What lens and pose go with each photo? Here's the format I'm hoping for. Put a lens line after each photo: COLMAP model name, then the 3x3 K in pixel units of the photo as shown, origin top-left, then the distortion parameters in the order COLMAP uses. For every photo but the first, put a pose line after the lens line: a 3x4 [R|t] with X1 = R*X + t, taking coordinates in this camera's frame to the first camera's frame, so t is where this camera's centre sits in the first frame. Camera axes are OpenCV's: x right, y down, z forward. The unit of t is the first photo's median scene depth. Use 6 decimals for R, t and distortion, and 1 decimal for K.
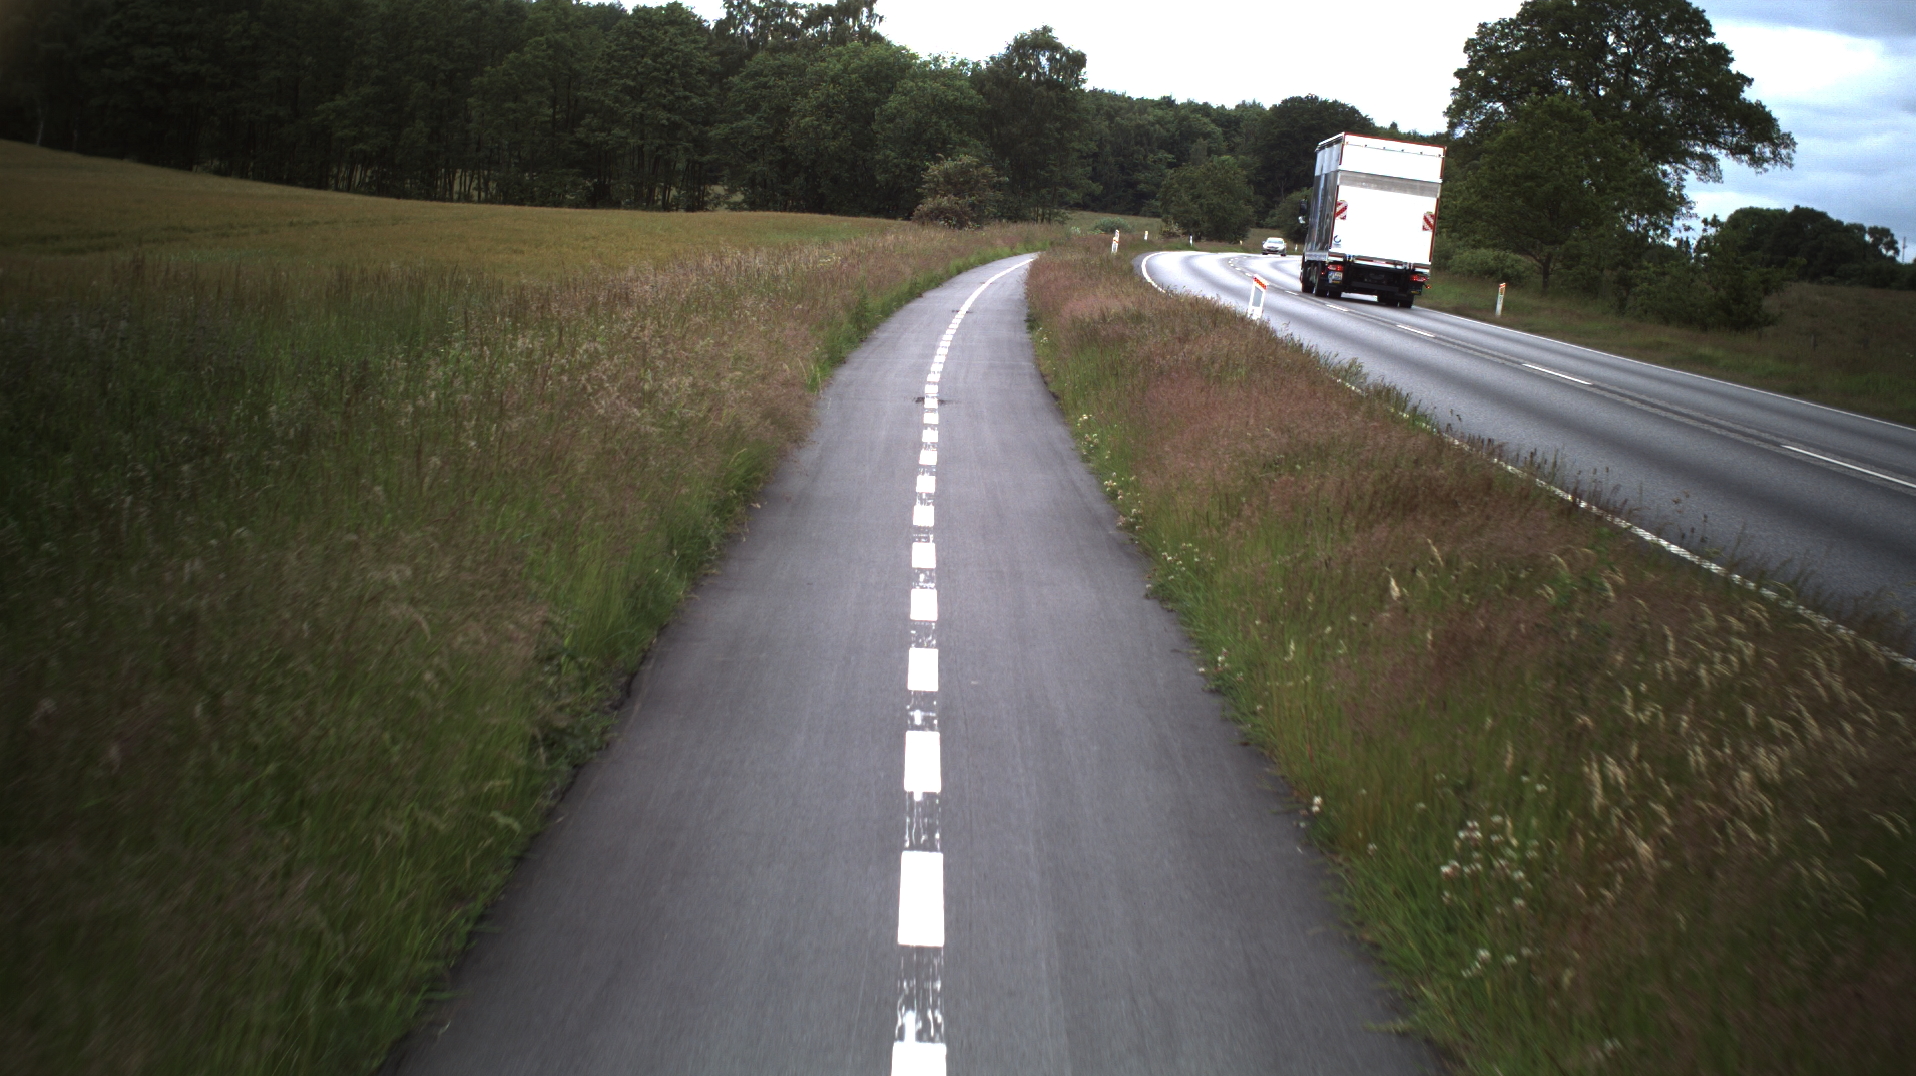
lens RADIAL K [[3992.4, 0, 964.1], [0, 3992.4, 543.5], [0, 0, 1]] dist [-0.282295, 0.000000]
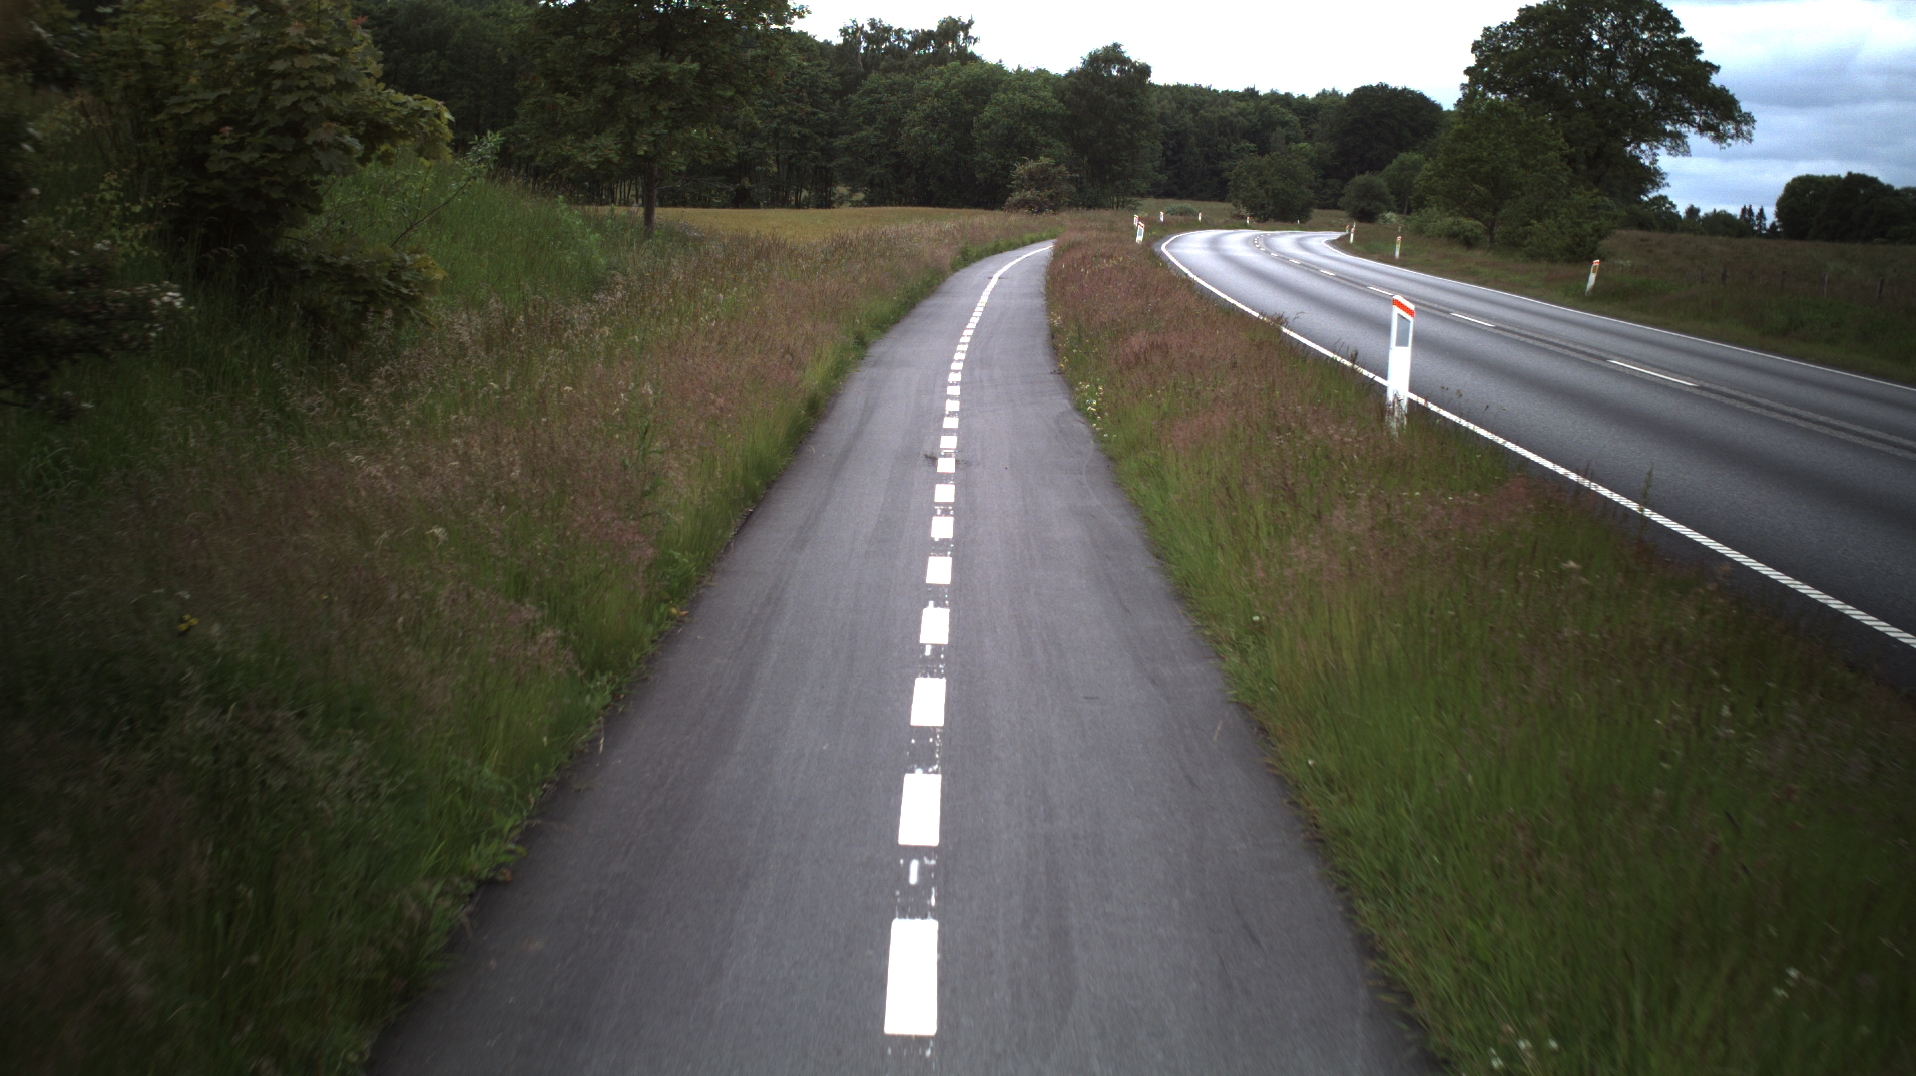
lens RADIAL K [[3992.4, 0, 957.1], [0, 3992.4, 526.1], [0, 0, 1]] dist [-0.282295, 0.000000]
pose [[0.999065, -0.030924, -0.030198, 0.004781], [0.030839, 0.999519, -0.003251, 0.015786], [0.030284, 0.002316, 0.999539, -0.182247]]
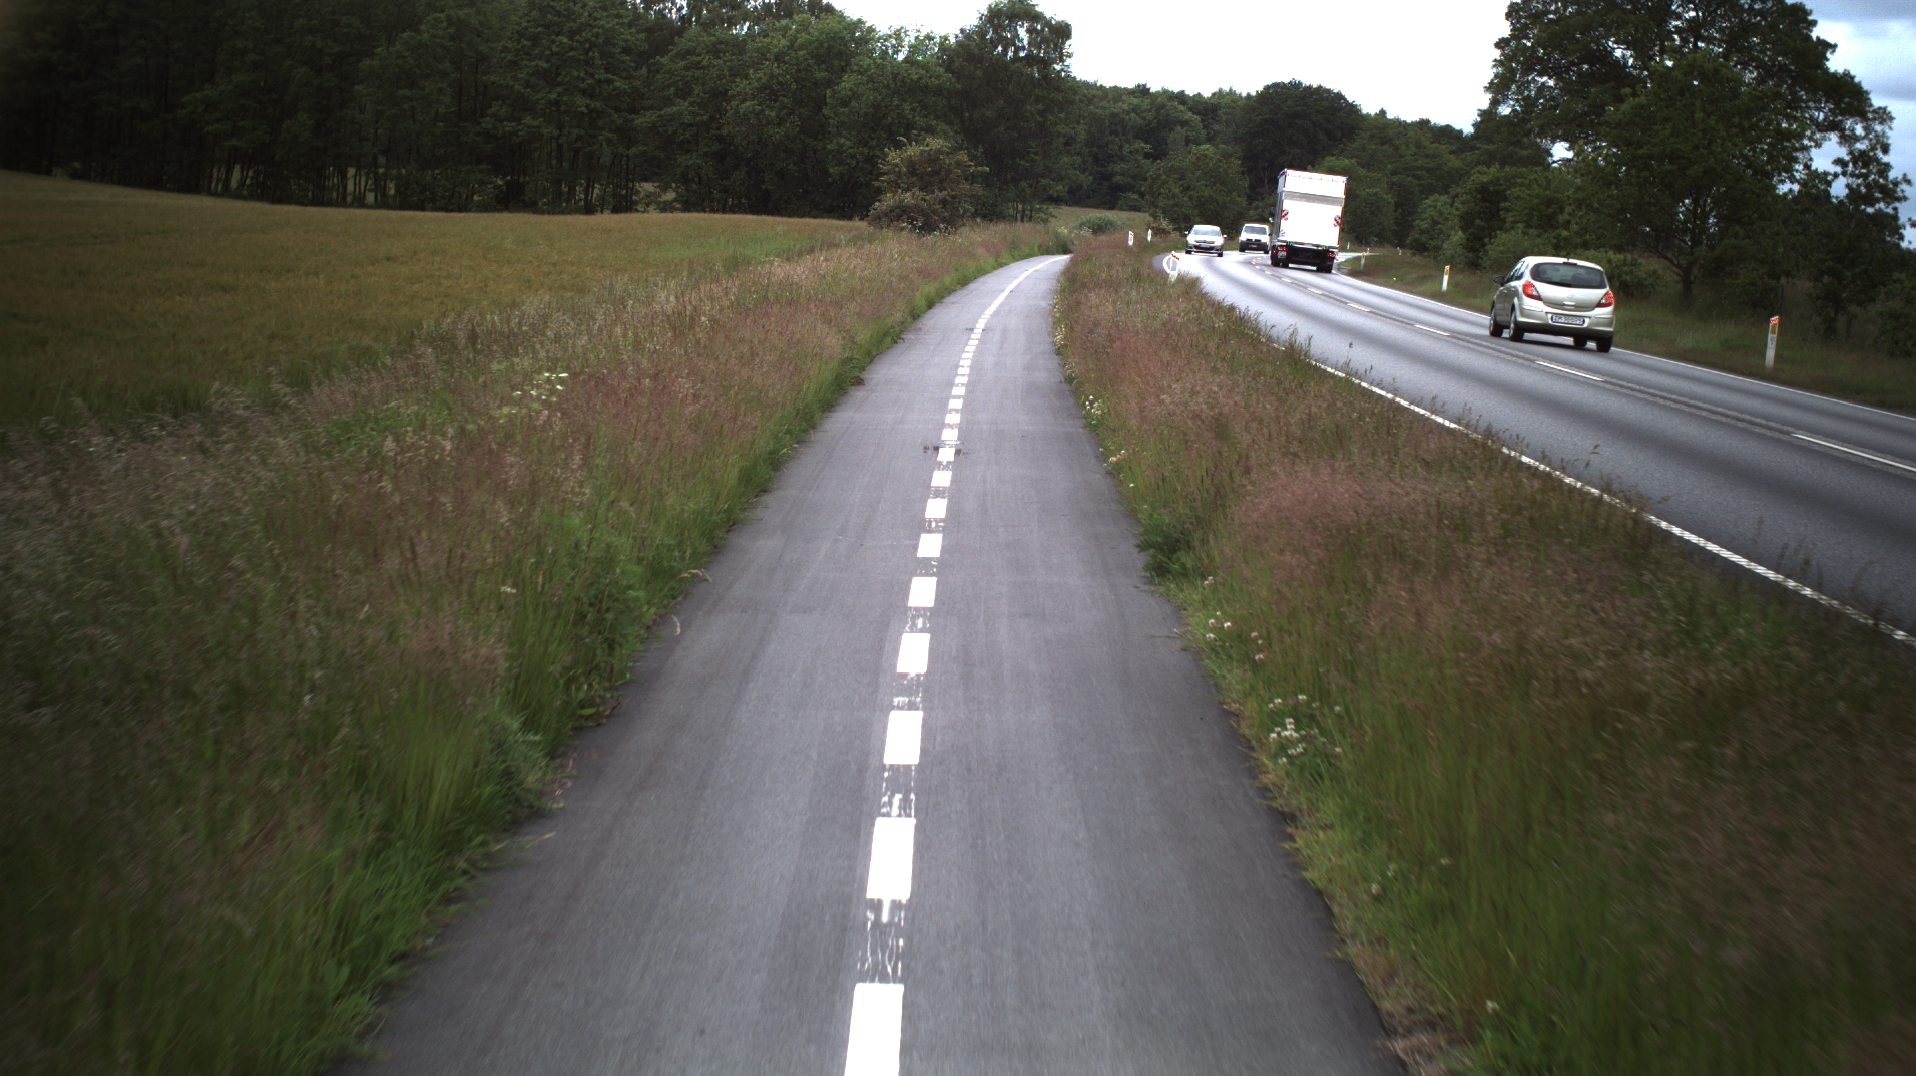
lens RADIAL K [[3992.4, 0, 968.1], [0, 3992.4, 550.4], [0, 0, 1]] dist [-0.282295, 0.000000]
pose [[0.999881, -0.012830, 0.008603, -0.000490], [0.012805, 0.999913, 0.003048, -0.011837], [-0.008641, -0.002937, 0.999958, 0.136882]]
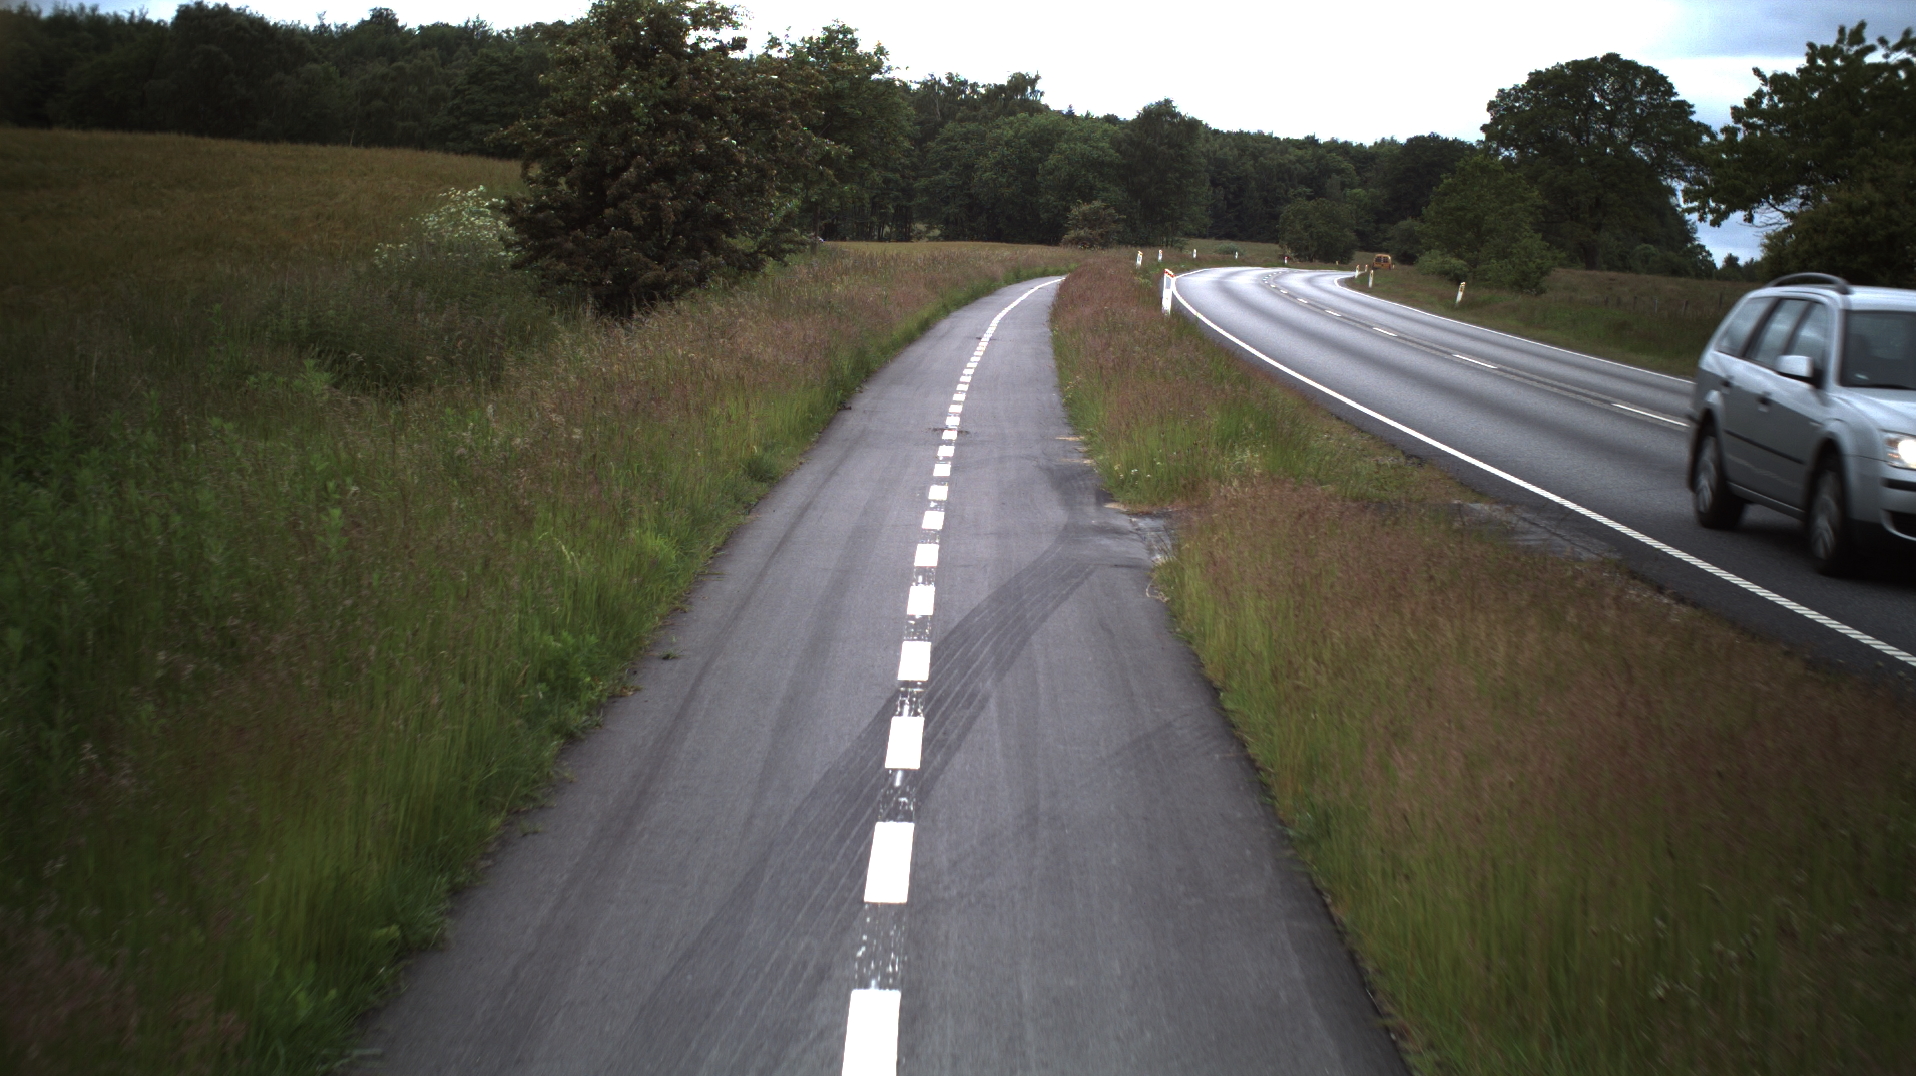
lens RADIAL K [[3992.4, 0, 990.5], [0, 3992.4, 485.3], [0, 0, 1]] dist [-0.282295, 0.000000]
pose [[0.999135, -0.015699, -0.038505, 0.010810], [0.014802, 0.999615, -0.023479, 0.028066], [0.038858, 0.022889, 0.998983, -0.318376]]
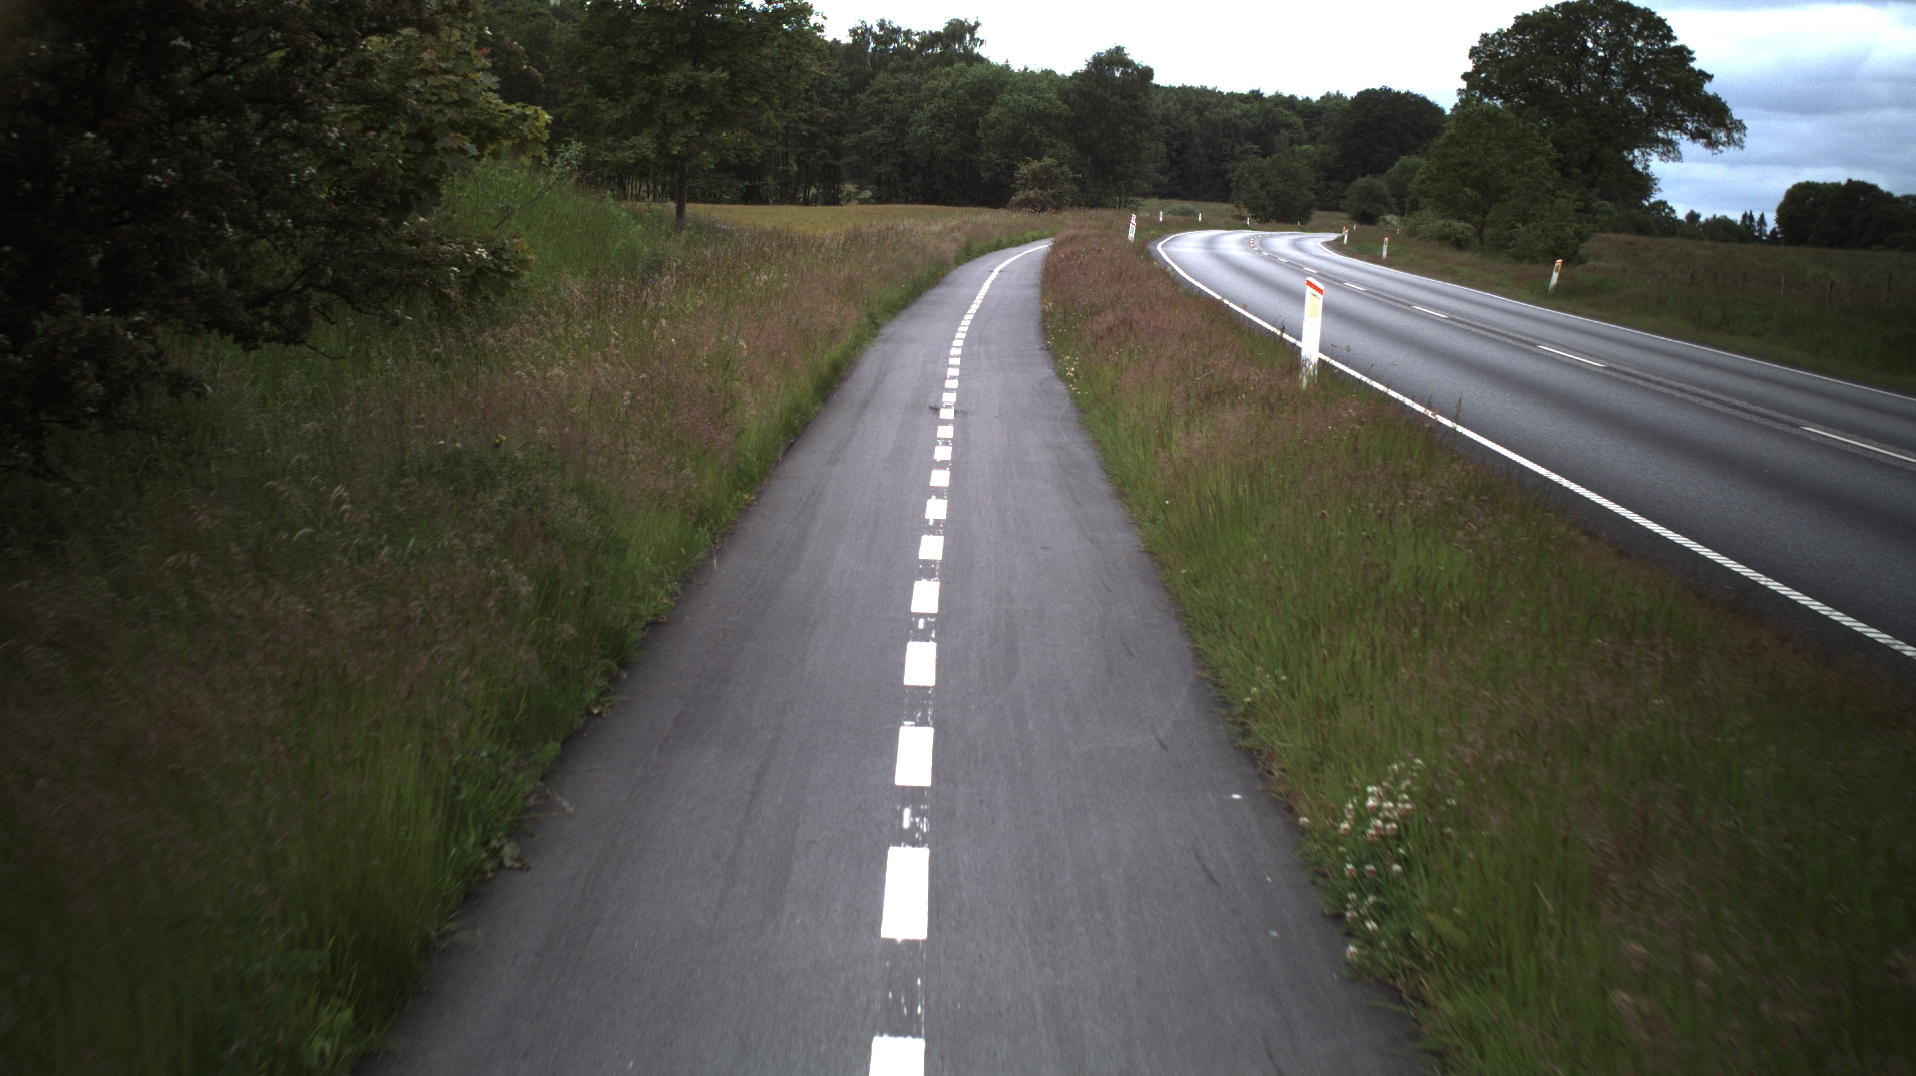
lens RADIAL K [[3992.4, 0, 956.4], [0, 3992.4, 529.0], [0, 0, 1]] dist [-0.282295, 0.000000]
pose [[0.999286, -0.021454, -0.031101, 0.005570], [0.021396, 0.999769, -0.002201, 0.017750], [0.031141, 0.001534, 0.999514, -0.204993]]
